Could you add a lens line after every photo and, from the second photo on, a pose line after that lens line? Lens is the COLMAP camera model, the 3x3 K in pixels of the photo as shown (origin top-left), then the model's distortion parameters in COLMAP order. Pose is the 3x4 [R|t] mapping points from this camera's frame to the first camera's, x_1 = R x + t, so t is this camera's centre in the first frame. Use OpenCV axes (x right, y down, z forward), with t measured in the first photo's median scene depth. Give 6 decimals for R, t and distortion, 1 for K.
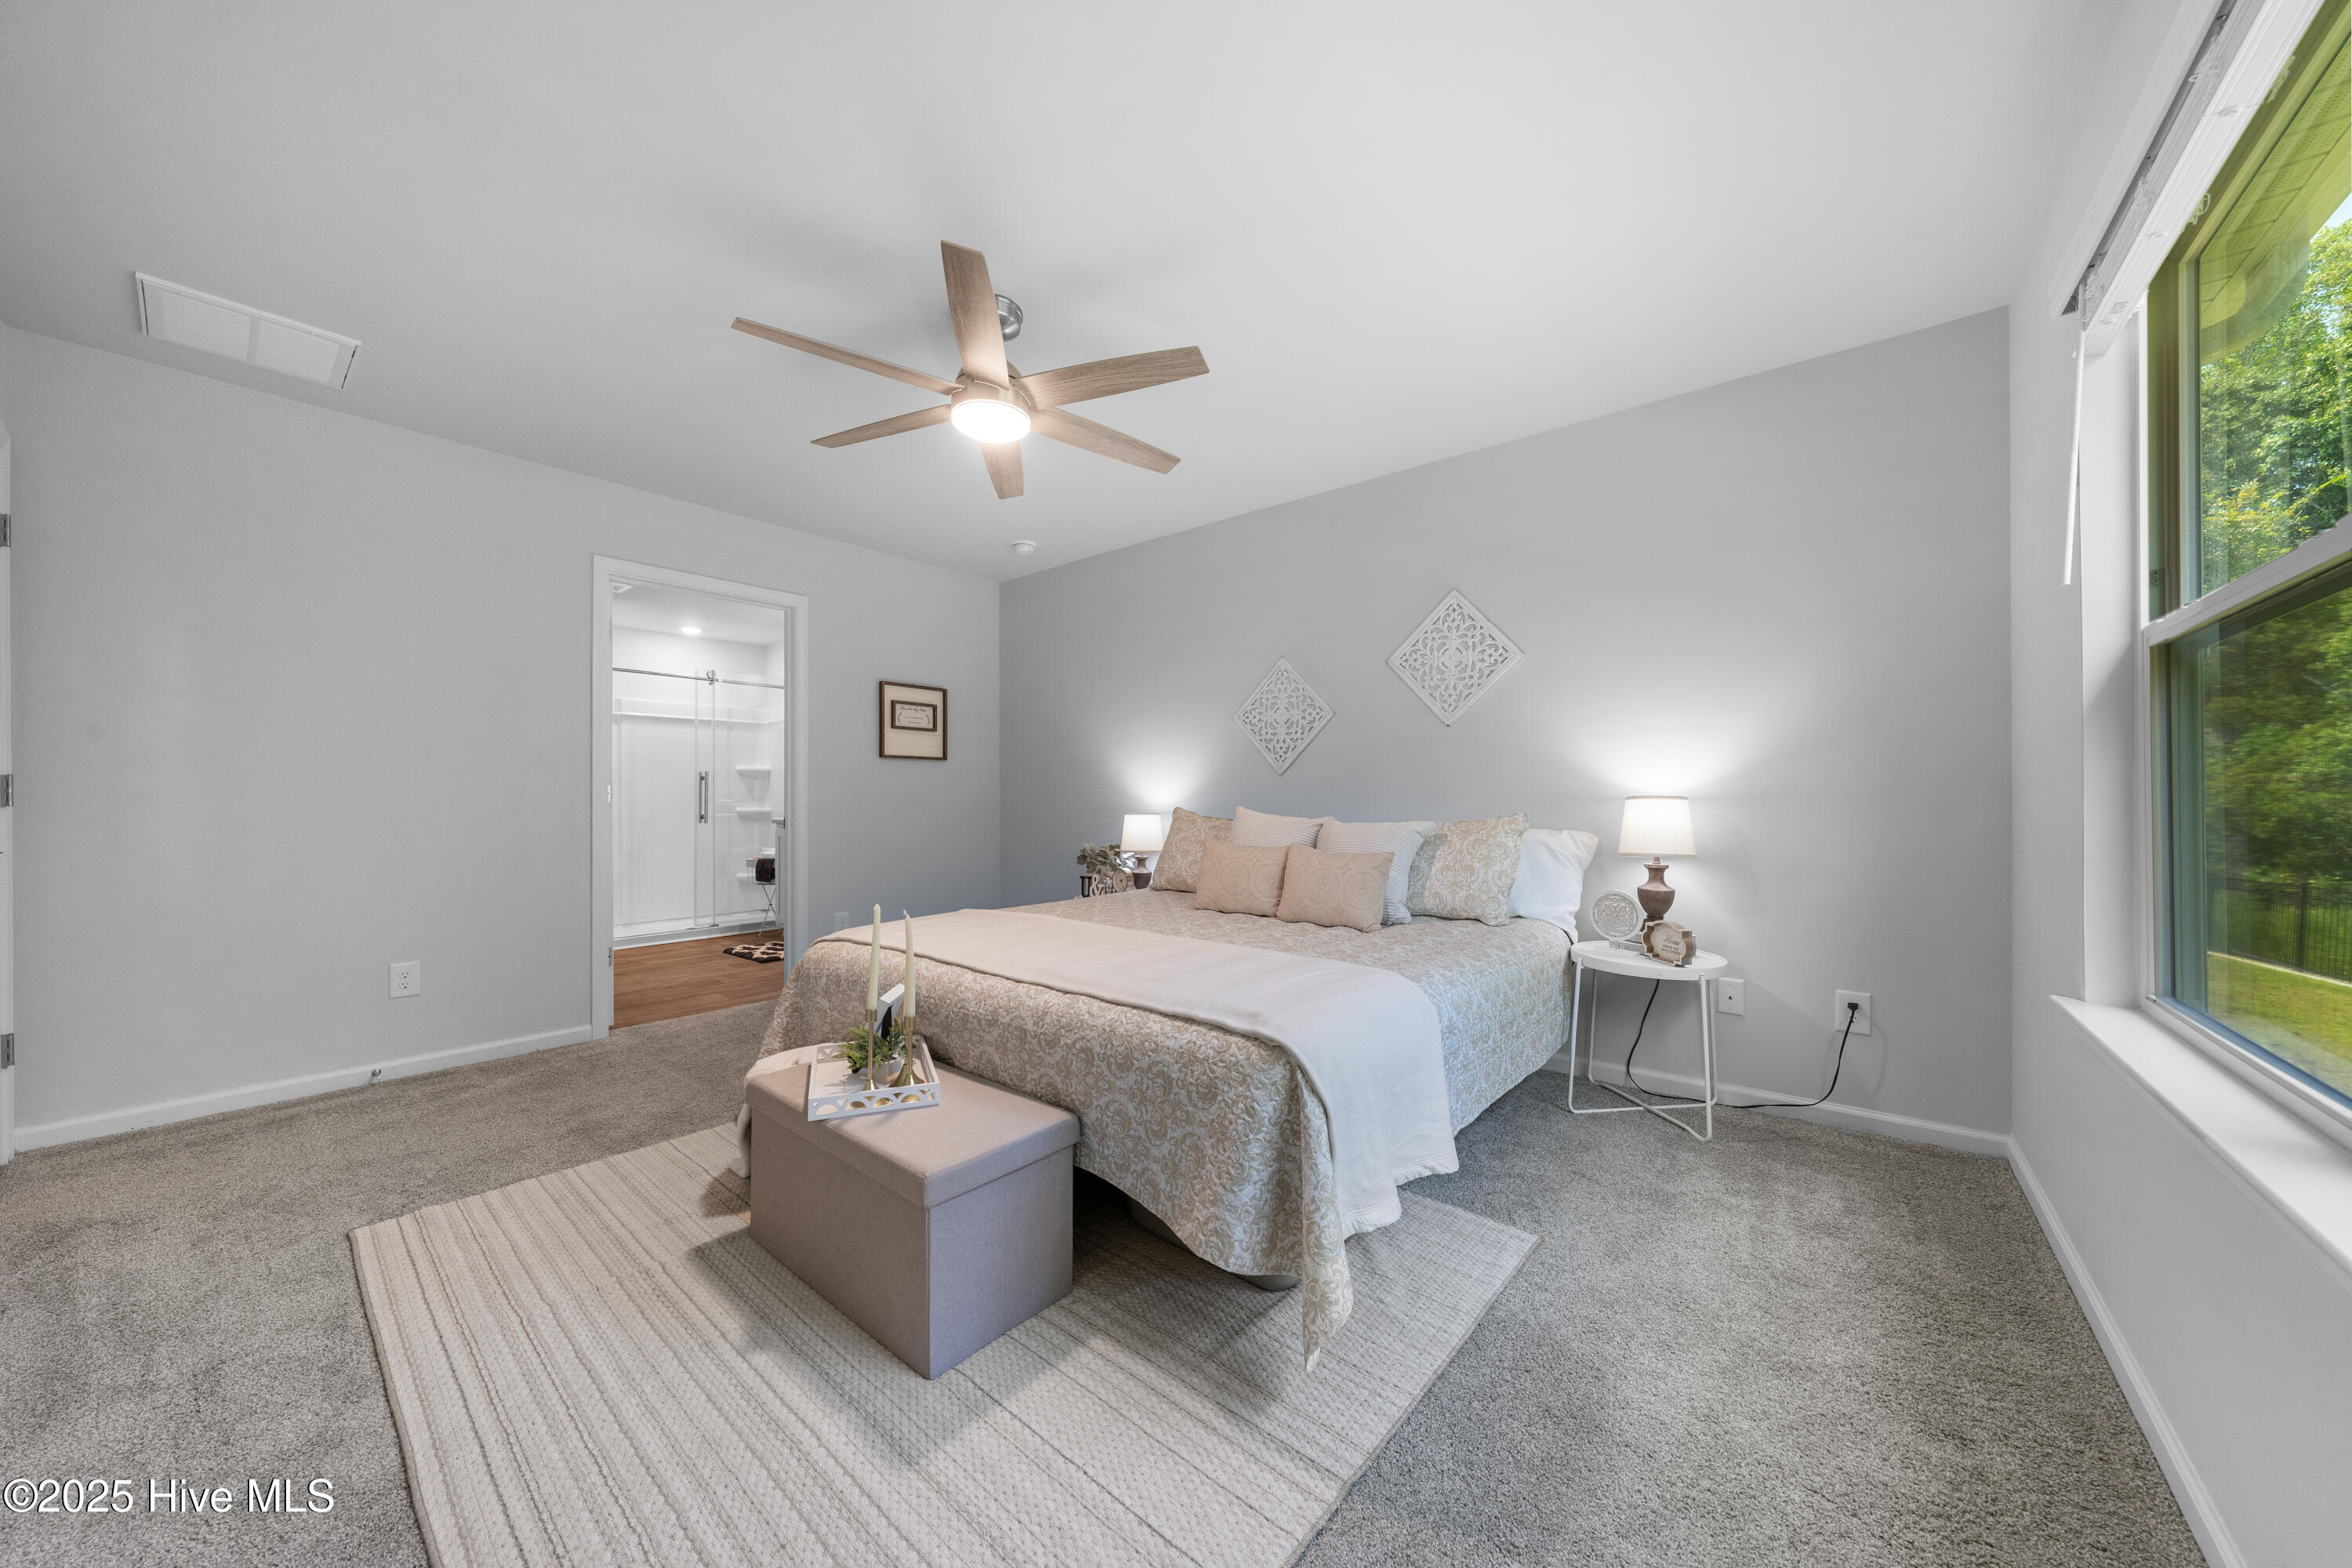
lens RADIAL K [[799.7, 0, 1180.7], [0, 799.7, 798.4], [0, 0, 1]] dist [-0.000123, -0.000009]
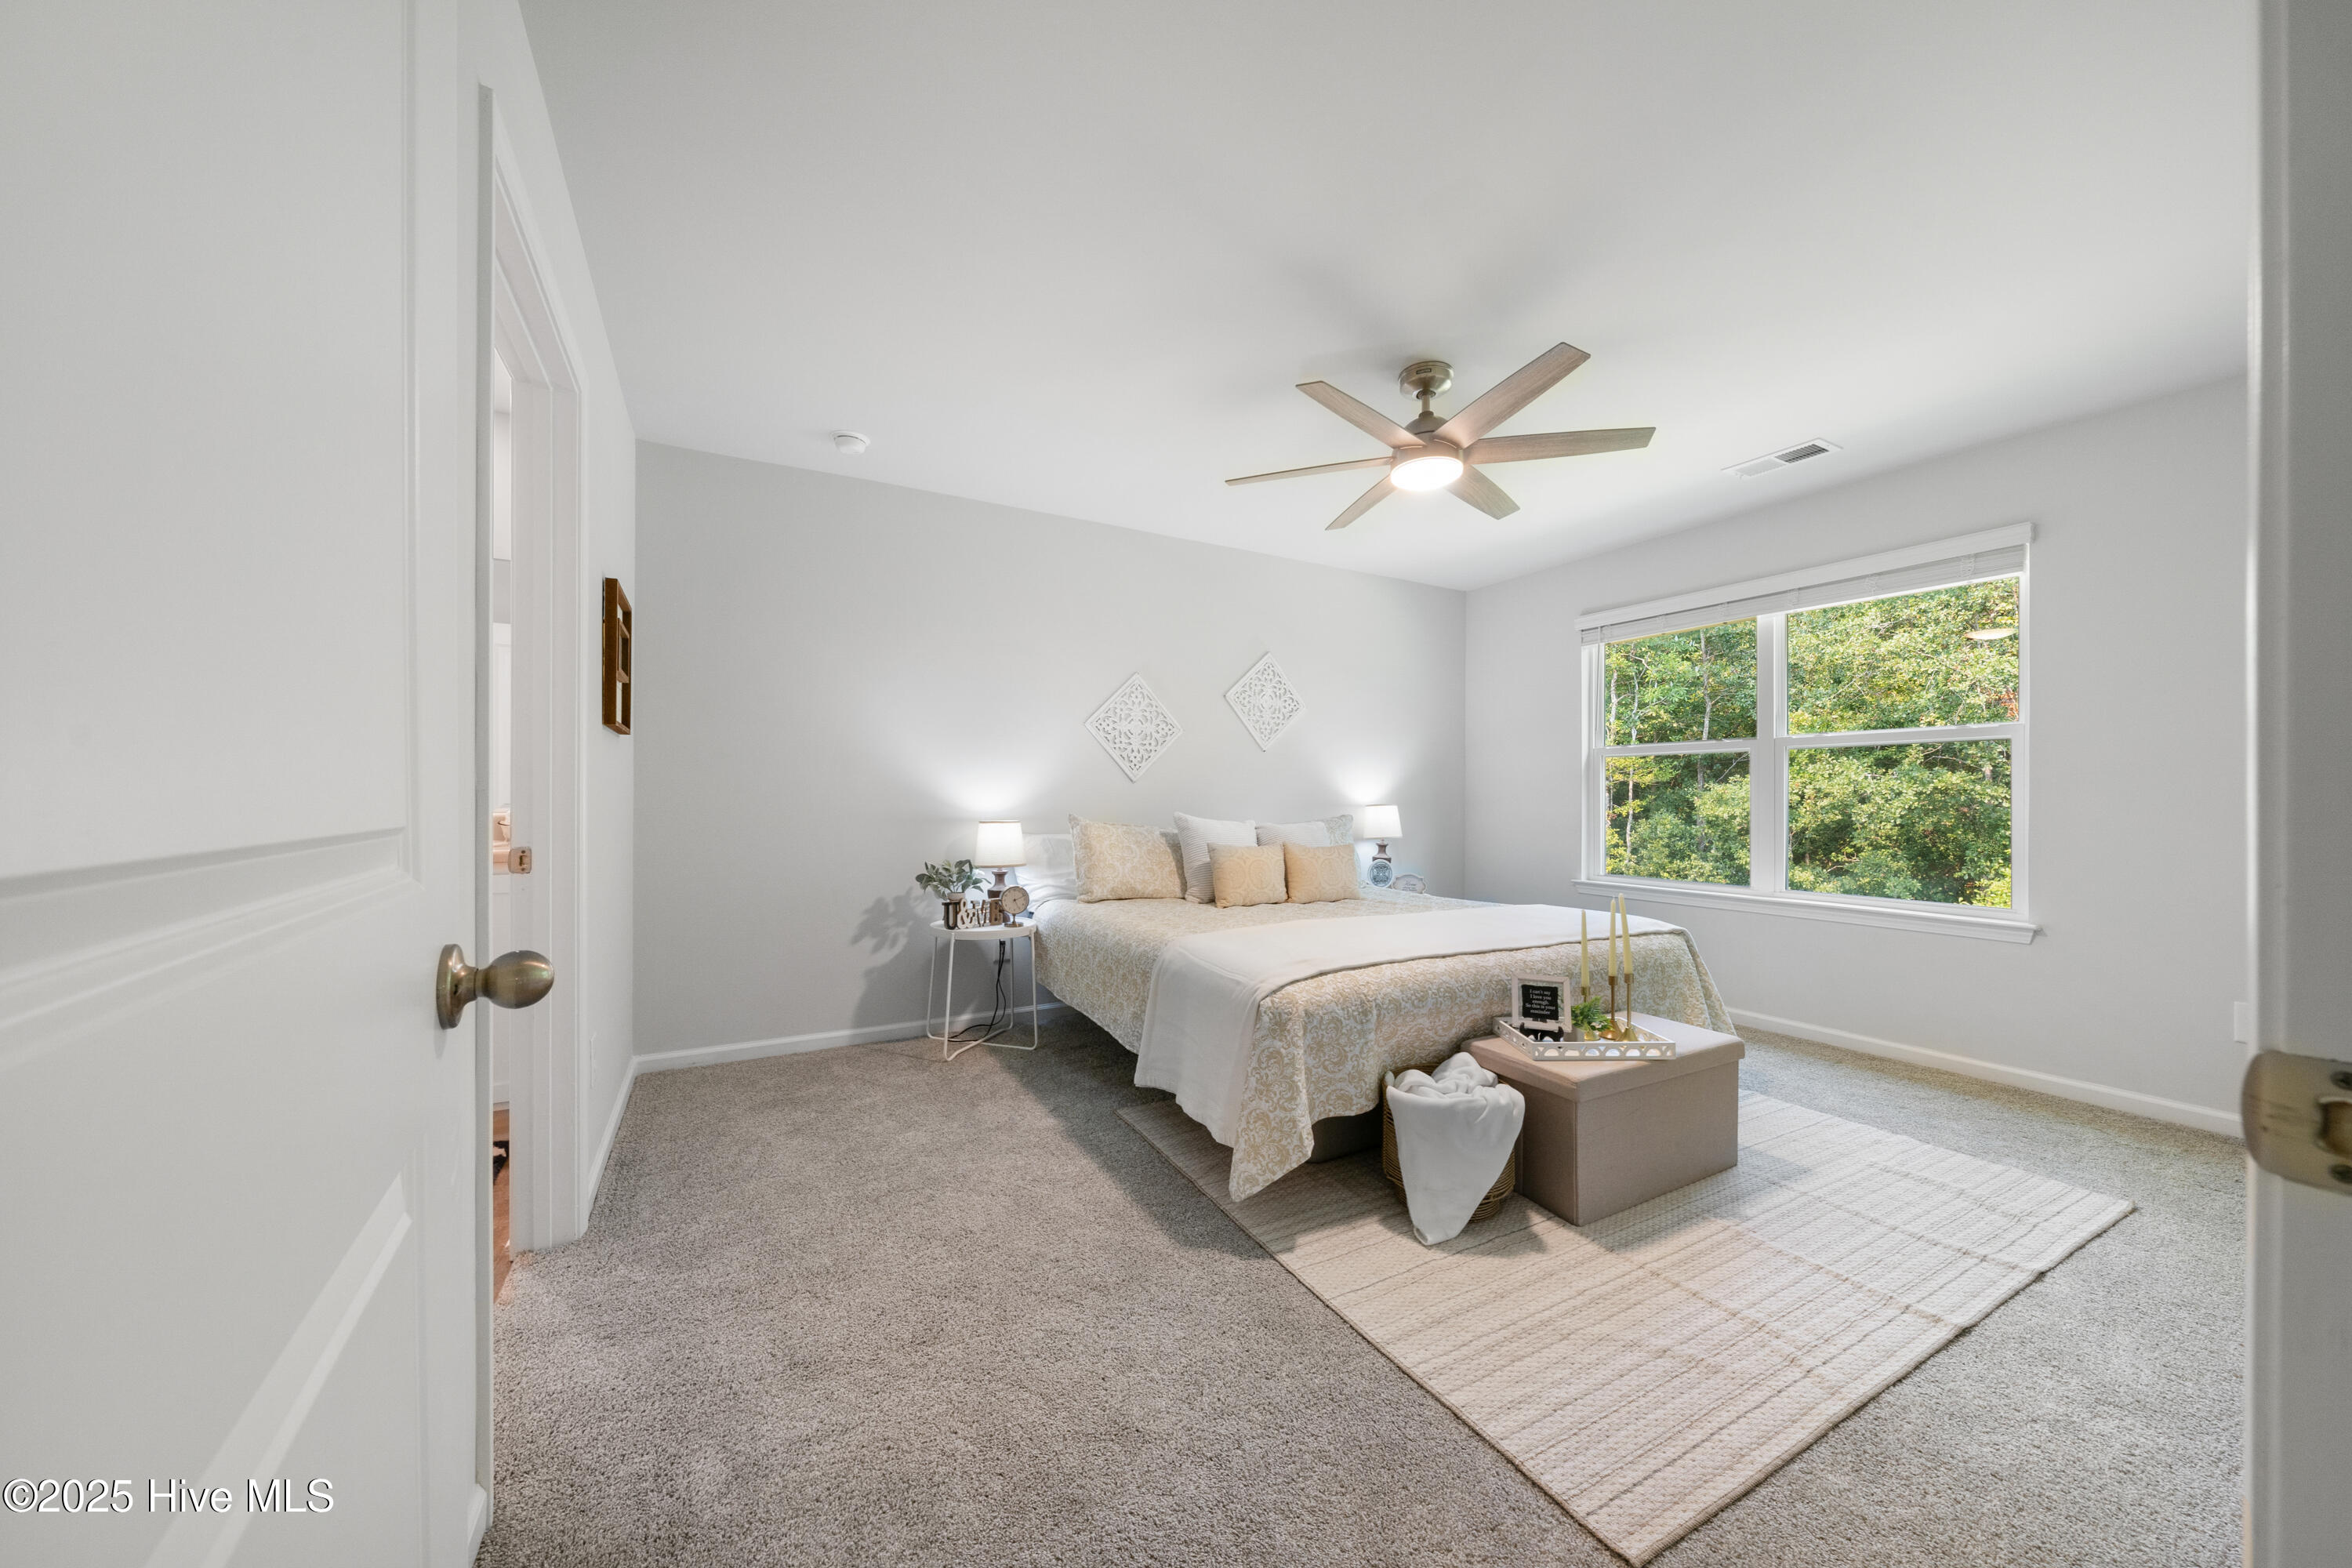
lens RADIAL K [[799.7, 0, 1180.7], [0, 799.7, 798.4], [0, 0, 1]] dist [-0.000123, -0.000009]
pose [[0.366854, 0.003152, 0.930273, -0.980282], [-0.007387, 0.999973, -0.000475, -0.008659], [-0.930249, -0.006698, 0.366867, 0.631816]]
